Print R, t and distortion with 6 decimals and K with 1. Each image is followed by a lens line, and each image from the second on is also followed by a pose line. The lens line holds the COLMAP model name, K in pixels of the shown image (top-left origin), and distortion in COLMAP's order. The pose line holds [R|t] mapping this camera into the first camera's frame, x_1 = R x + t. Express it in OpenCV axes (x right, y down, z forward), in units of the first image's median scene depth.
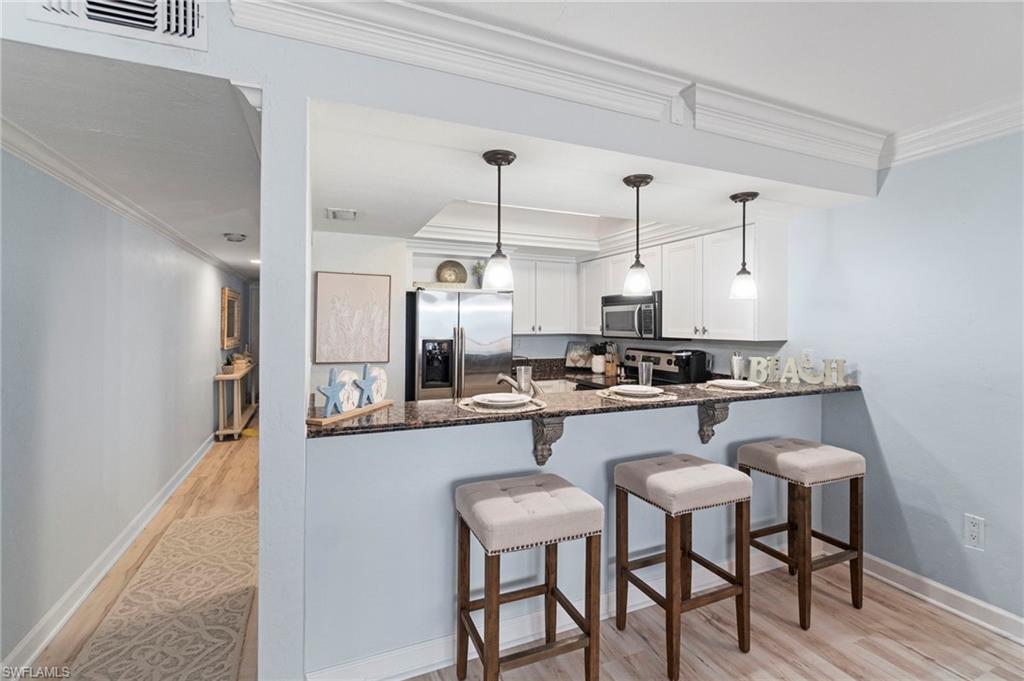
lens RADIAL K [[441.1, 0, 506.0], [0, 441.1, 328.5], [0, 0, 1]] dist [-0.003405, -0.000700]
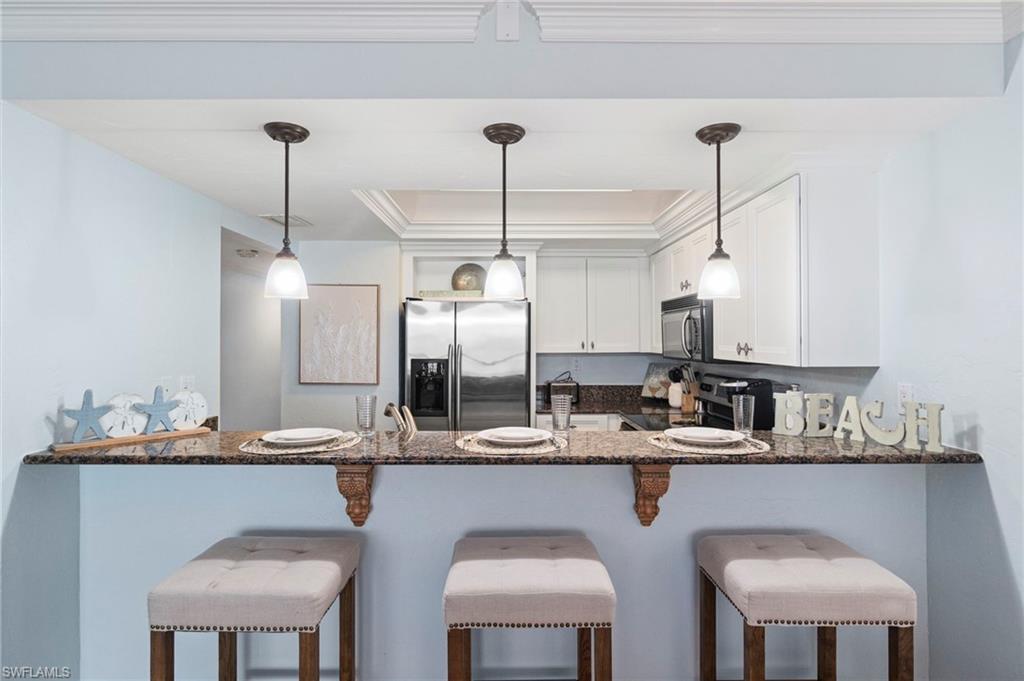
lens RADIAL K [[521.1, 0, 511.4], [0, 521.1, 337.3], [0, 0, 1]] dist [-0.006394, 0.002477]
pose [[0.926520, -0.005655, -0.376203, 0.366113], [0.000000, 0.999887, -0.015030, -0.001249], [0.376246, 0.013926, 0.926415, 0.144362]]
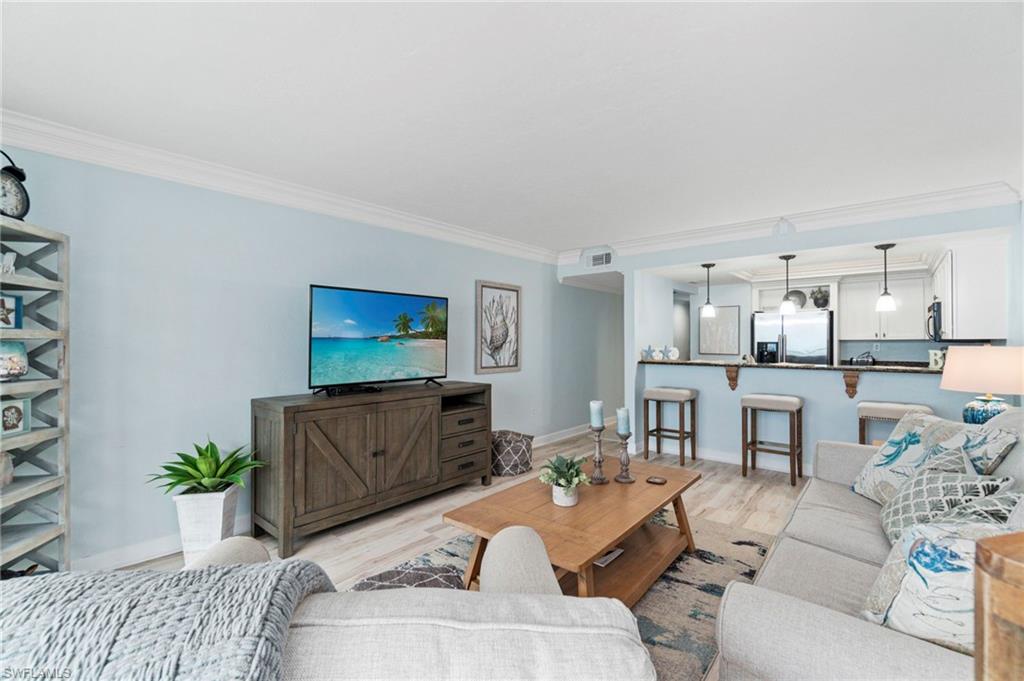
lens RADIAL K [[441.1, 0, 502.9], [0, 441.1, 337.2], [0, 0, 1]] dist [-0.003405, -0.000700]
pose [[0.429541, -0.011722, -0.902971, 0.922607], [-0.006104, 0.999855, -0.015883, 0.040295], [0.903027, 0.012334, 0.429408, -0.614127]]
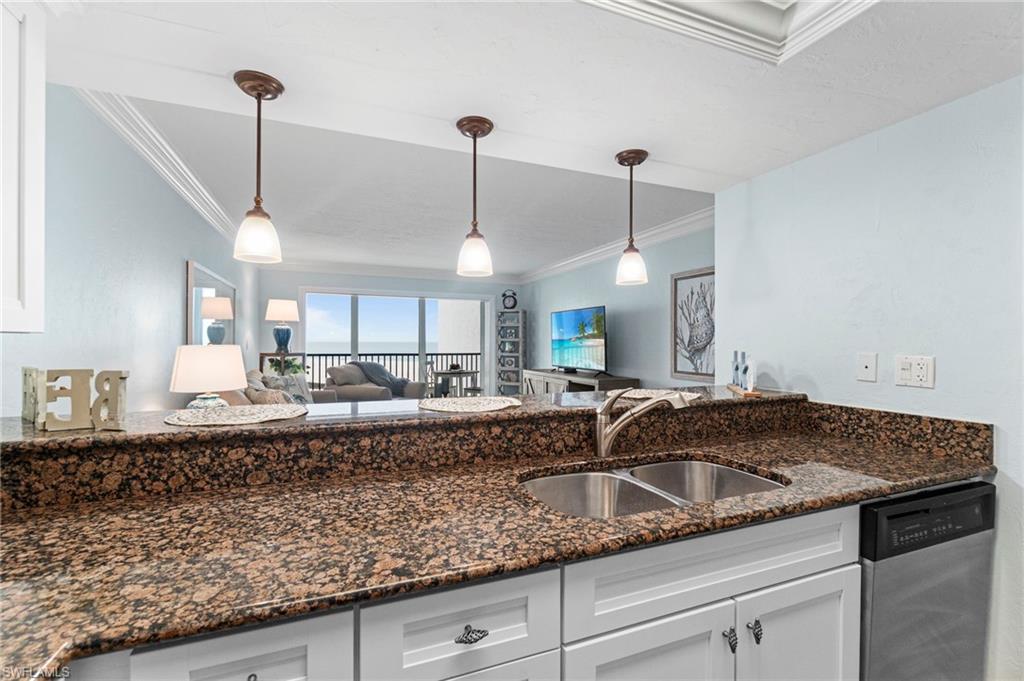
lens RADIAL K [[441.1, 0, 508.6], [0, 441.1, 339.5], [0, 0, 1]] dist [-0.003405, -0.000700]
pose [[-0.999832, -0.006581, 0.017105, 0.132431], [-0.006491, 0.999965, 0.005328, 0.022853], [-0.017139, 0.005216, -0.999840, 1.066434]]
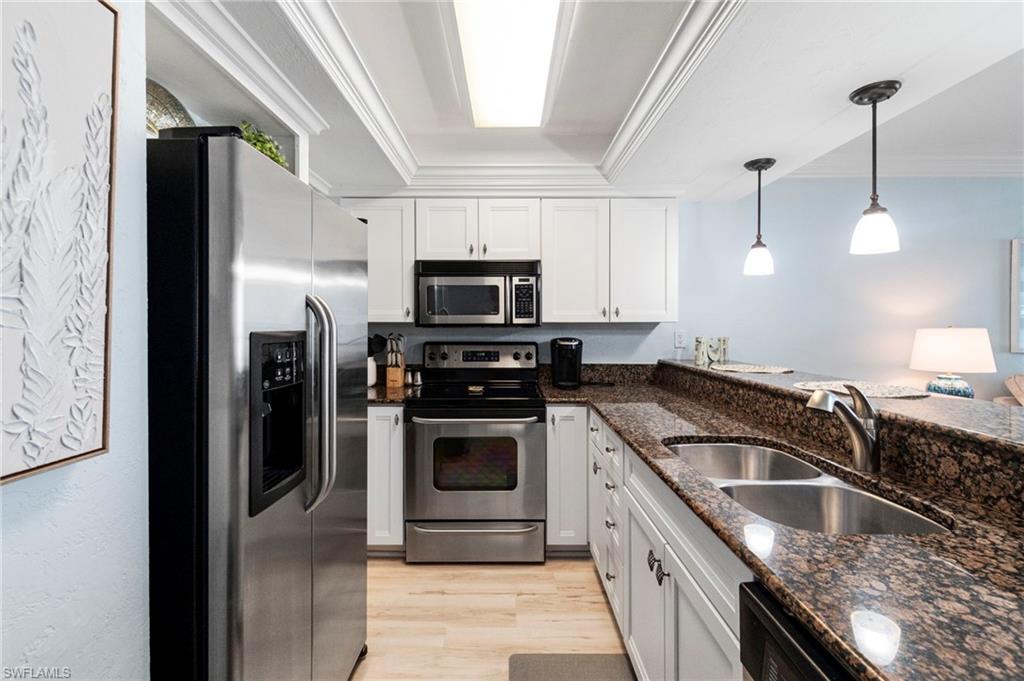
lens RADIAL K [[456.8, 0, 505.4], [0, 456.8, 326.5], [0, 0, 1]] dist [0.000551, 0.000839]
pose [[0.390428, -0.008160, 0.920597, -0.381630], [0.013112, 0.999909, 0.003302, 0.023117], [-0.920540, 0.010781, 0.390499, 0.753221]]
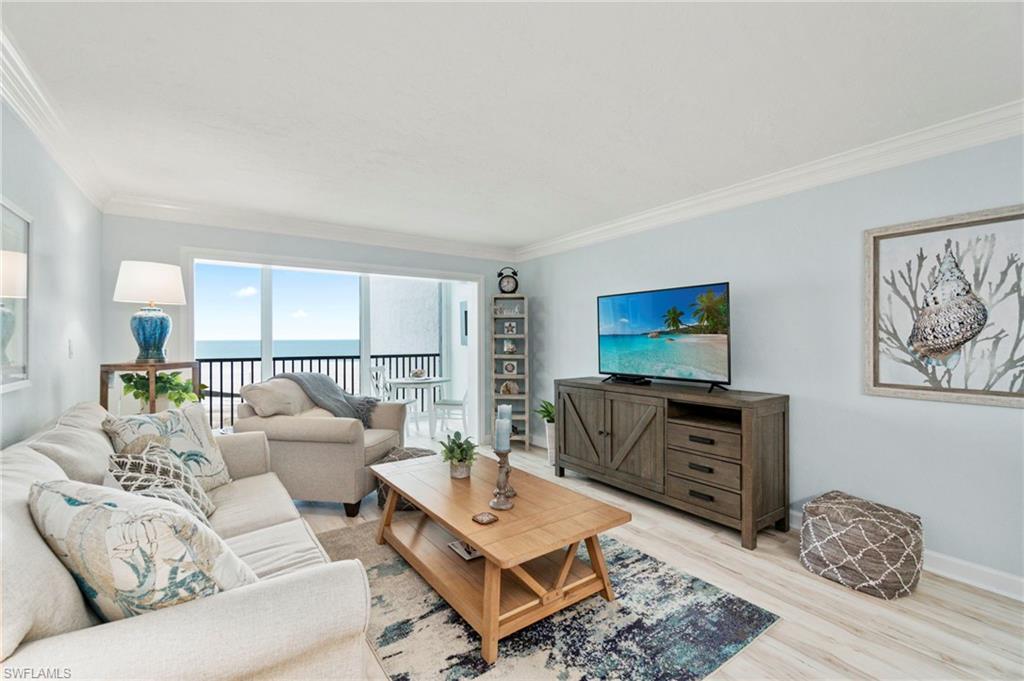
lens RADIAL K [[441.1, 0, 506.7], [0, 441.1, 337.1], [0, 0, 1]] dist [-0.003405, -0.000700]
pose [[-0.979677, -0.000815, -0.200579, 0.458978], [-0.001942, 0.999983, 0.005420, 0.029550], [0.200572, 0.005700, -0.979662, 0.484304]]
